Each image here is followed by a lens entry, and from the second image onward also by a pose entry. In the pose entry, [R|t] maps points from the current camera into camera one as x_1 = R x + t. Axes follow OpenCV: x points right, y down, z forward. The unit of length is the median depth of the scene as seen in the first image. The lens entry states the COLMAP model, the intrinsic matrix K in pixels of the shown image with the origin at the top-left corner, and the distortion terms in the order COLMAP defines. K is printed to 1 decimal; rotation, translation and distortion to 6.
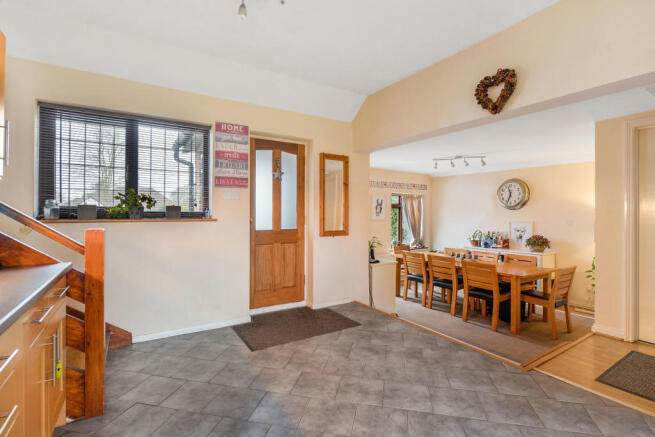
lens RADIAL K [[317.9, 0, 329.2], [0, 317.9, 215.5], [0, 0, 1]] dist [-0.002340, -0.000932]
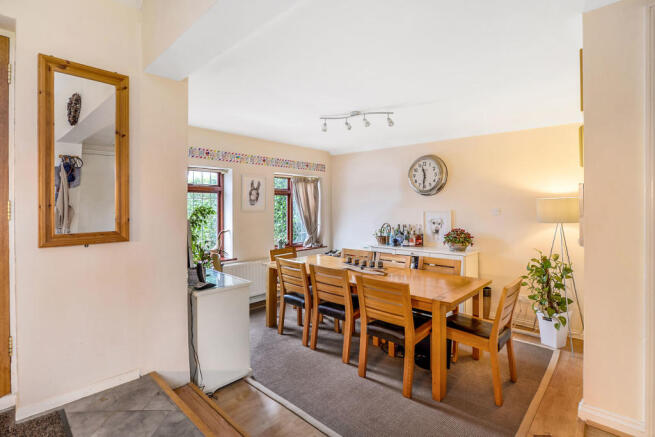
lens RADIAL K [[317.9, 0, 327.6], [0, 317.9, 214.5], [0, 0, 1]] dist [-0.002340, -0.000932]
pose [[0.970819, -0.012420, 0.239490, 0.183770], [0.007641, 0.999753, 0.020875, 0.011178], [-0.239690, -0.018436, 0.970674, 0.358992]]
